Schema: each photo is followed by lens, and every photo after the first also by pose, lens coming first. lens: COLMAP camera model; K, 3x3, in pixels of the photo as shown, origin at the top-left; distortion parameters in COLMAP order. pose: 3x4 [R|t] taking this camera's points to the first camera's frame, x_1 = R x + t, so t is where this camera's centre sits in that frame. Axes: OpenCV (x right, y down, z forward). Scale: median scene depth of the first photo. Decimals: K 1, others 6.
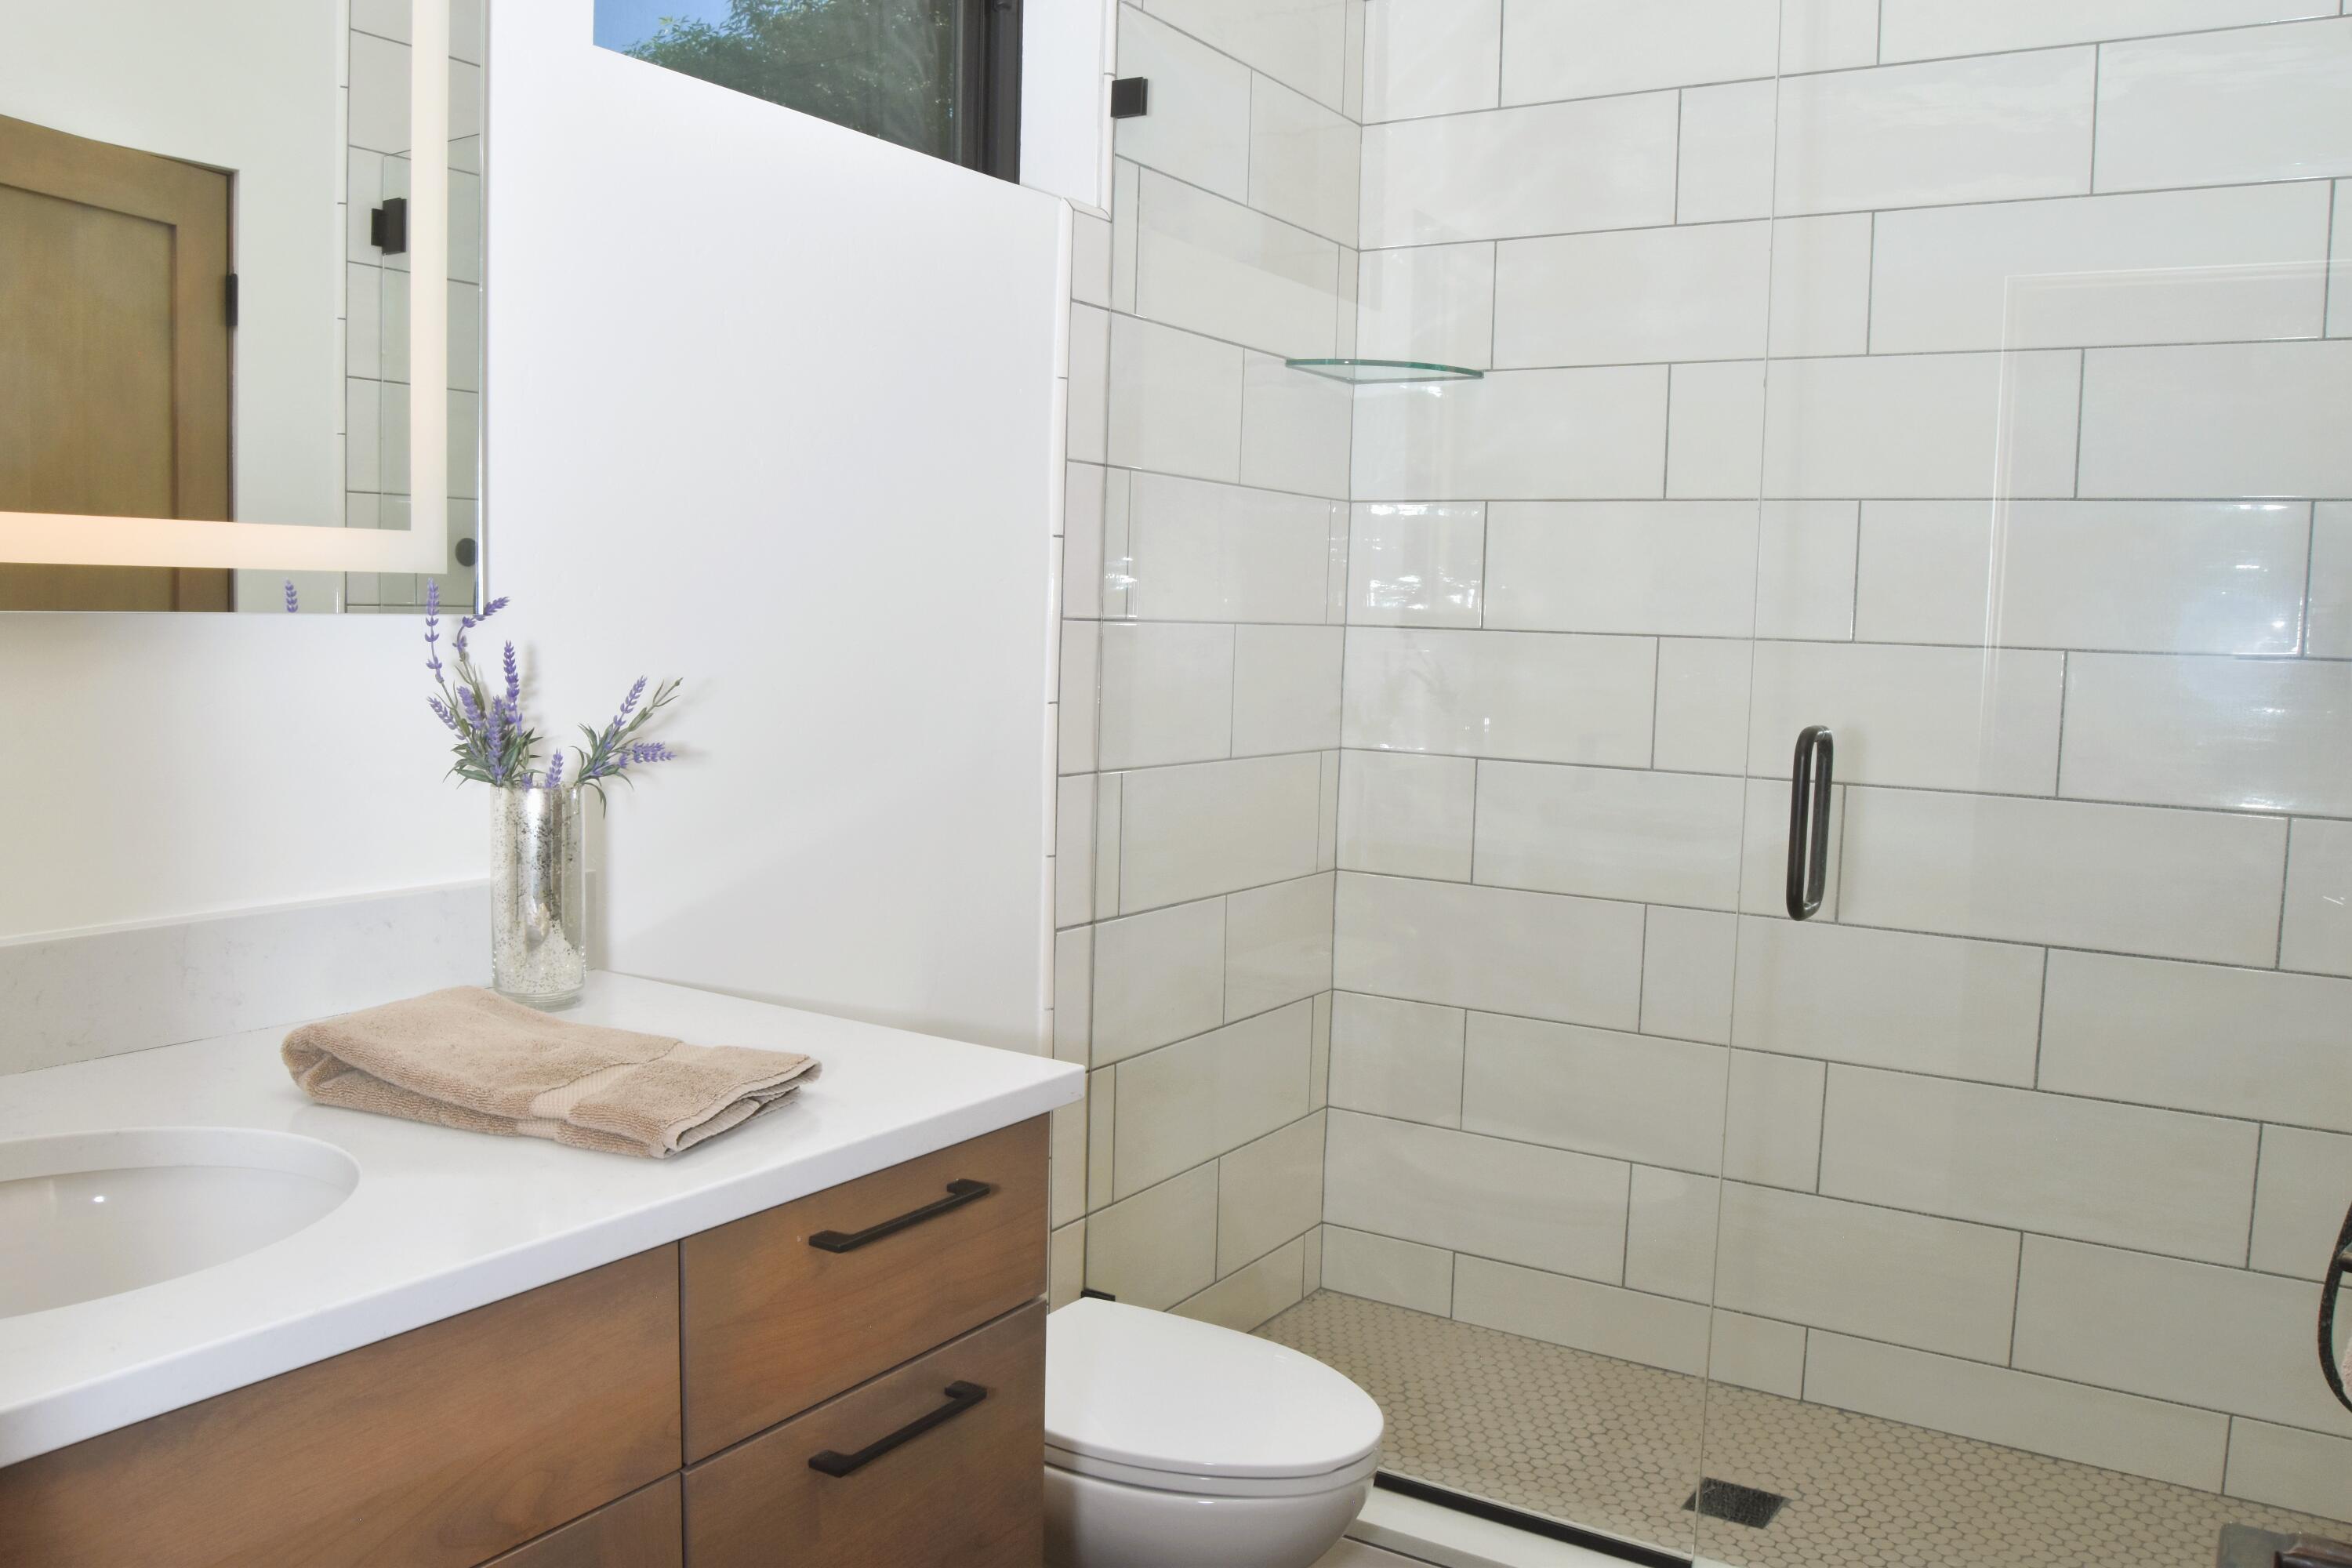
lens RADIAL K [[1847.5, 0, 1176.0], [0, 1847.5, 784.0], [0, 0, 1]] dist [-0.096569, 0.034205]
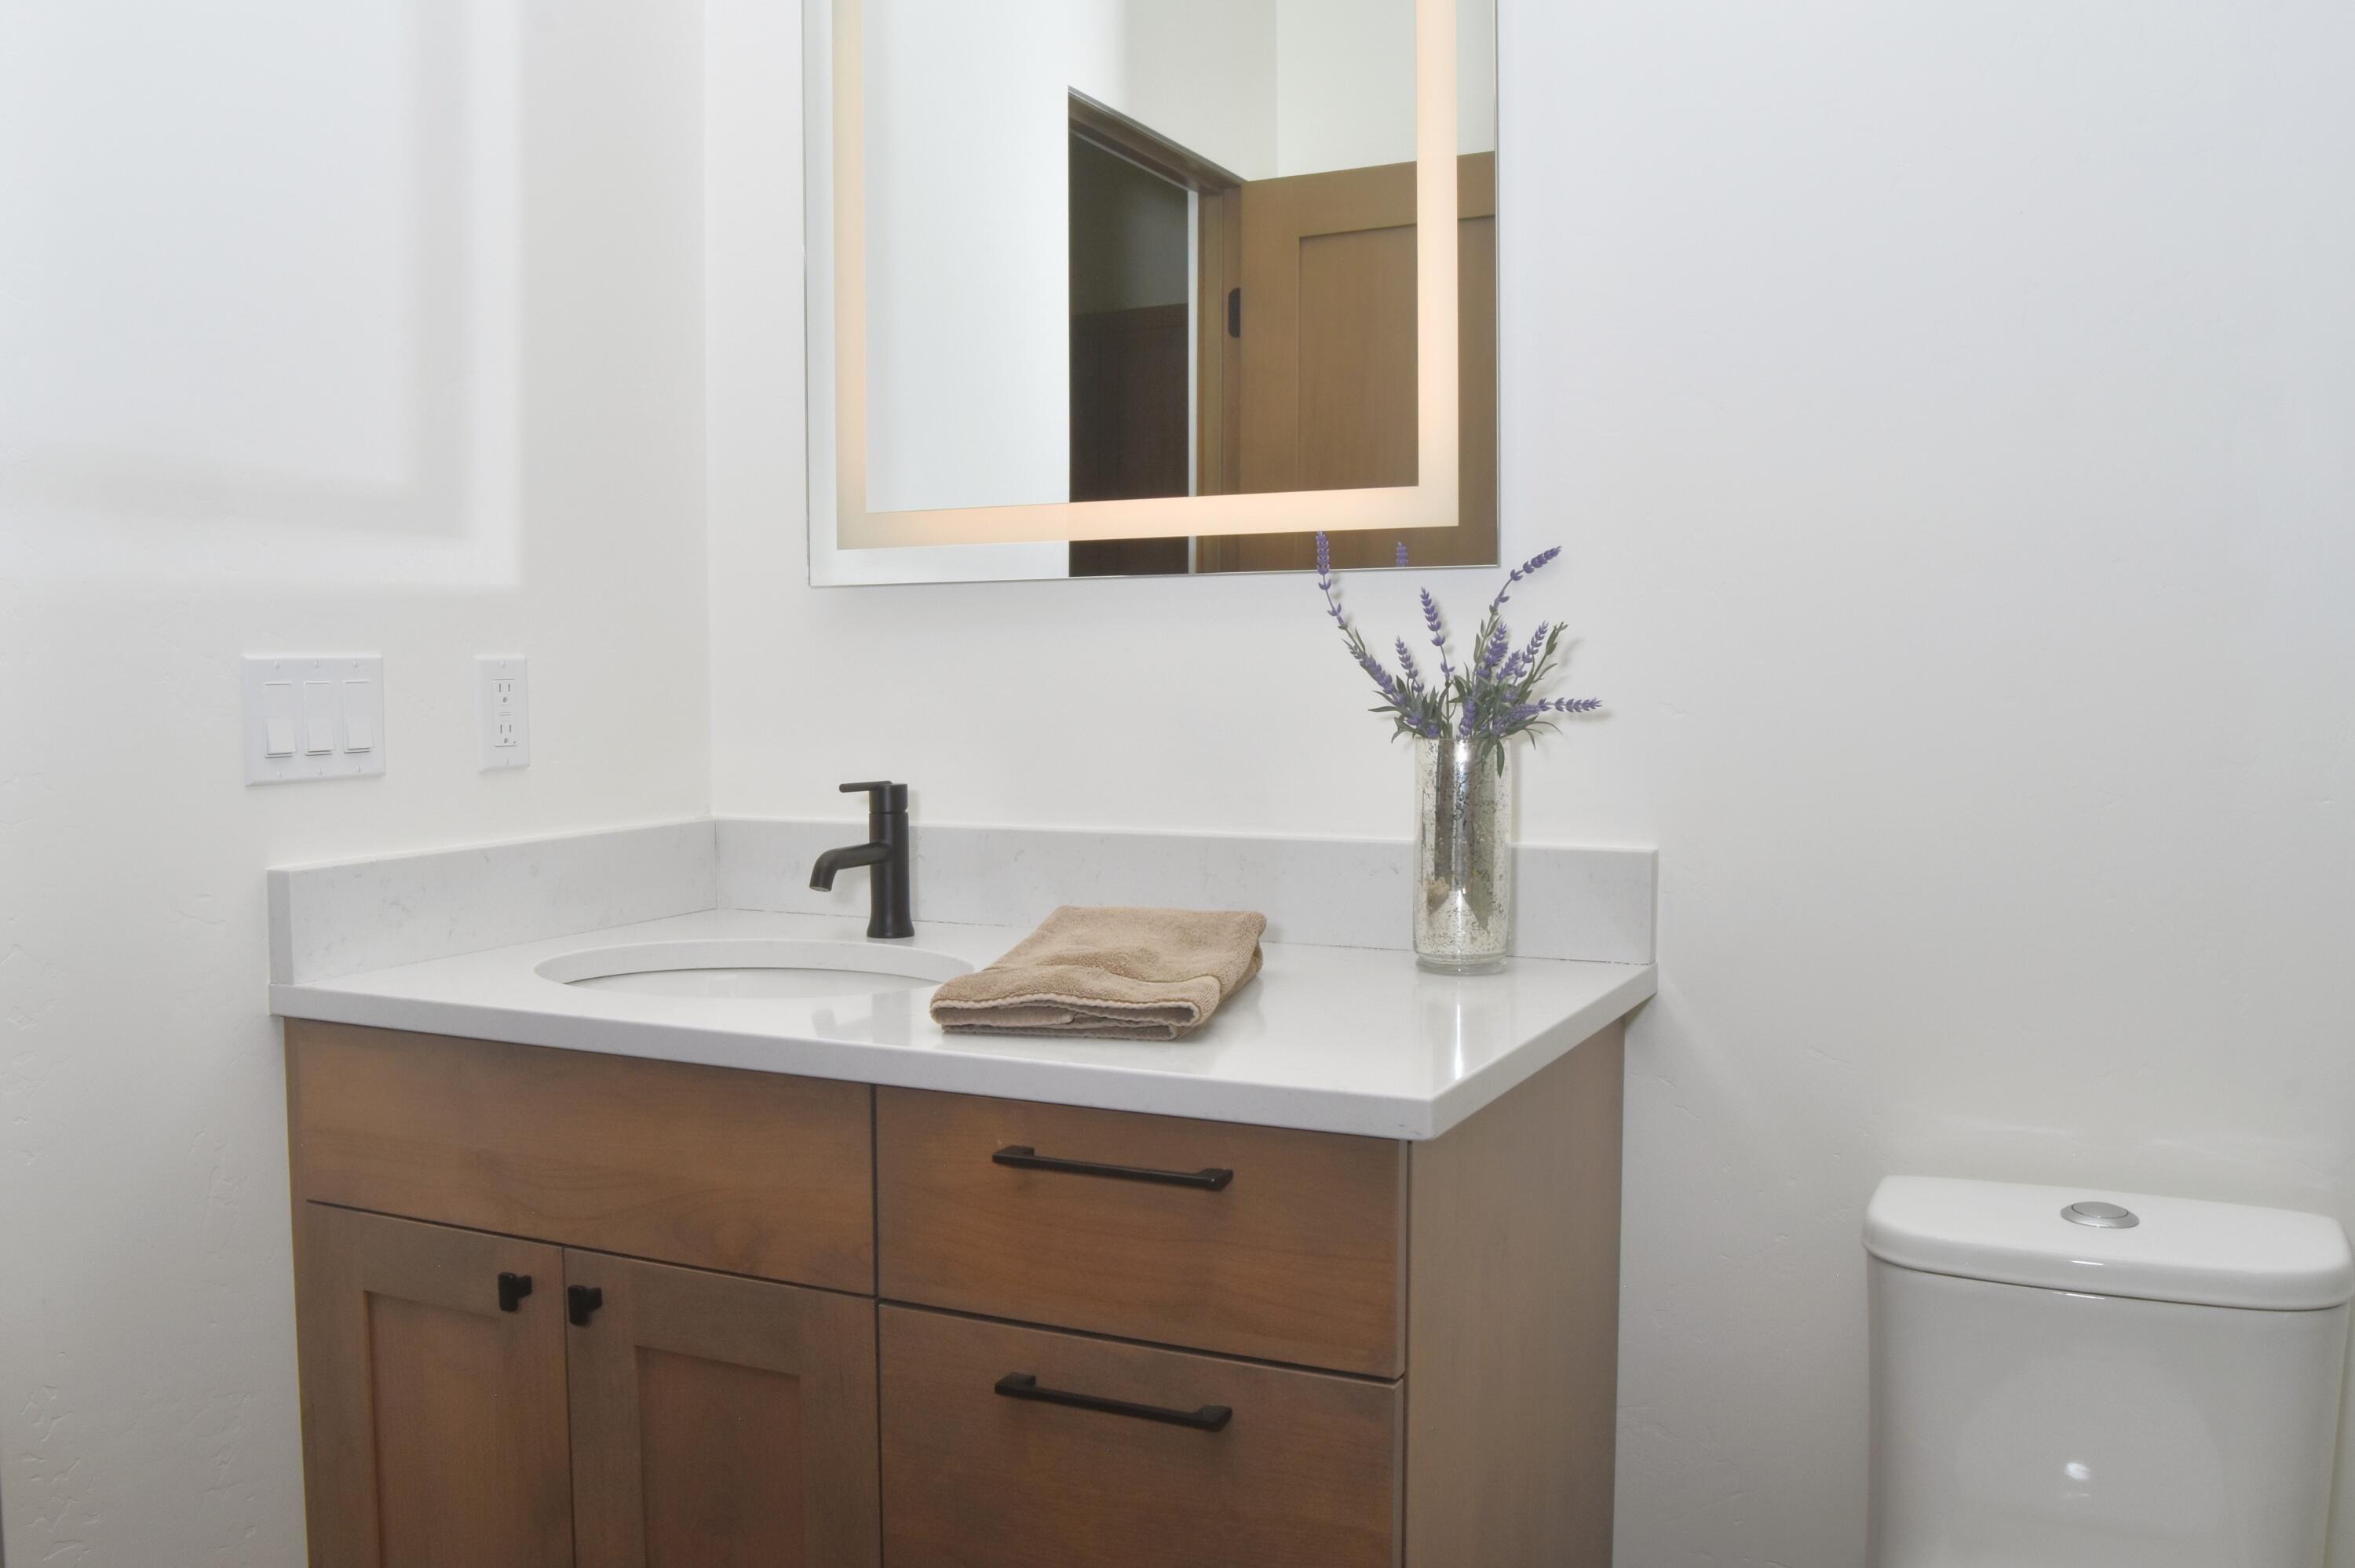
lens RADIAL K [[2093.4, 0, 1328.2], [0, 2093.4, 806.4], [0, 0, 1]] dist [-0.097688, 0.001351]
pose [[0.113008, 0.030056, -0.993139, 0.879612], [-0.083758, 0.996273, 0.020620, 0.023538], [0.990057, 0.080853, 0.115104, 0.959018]]
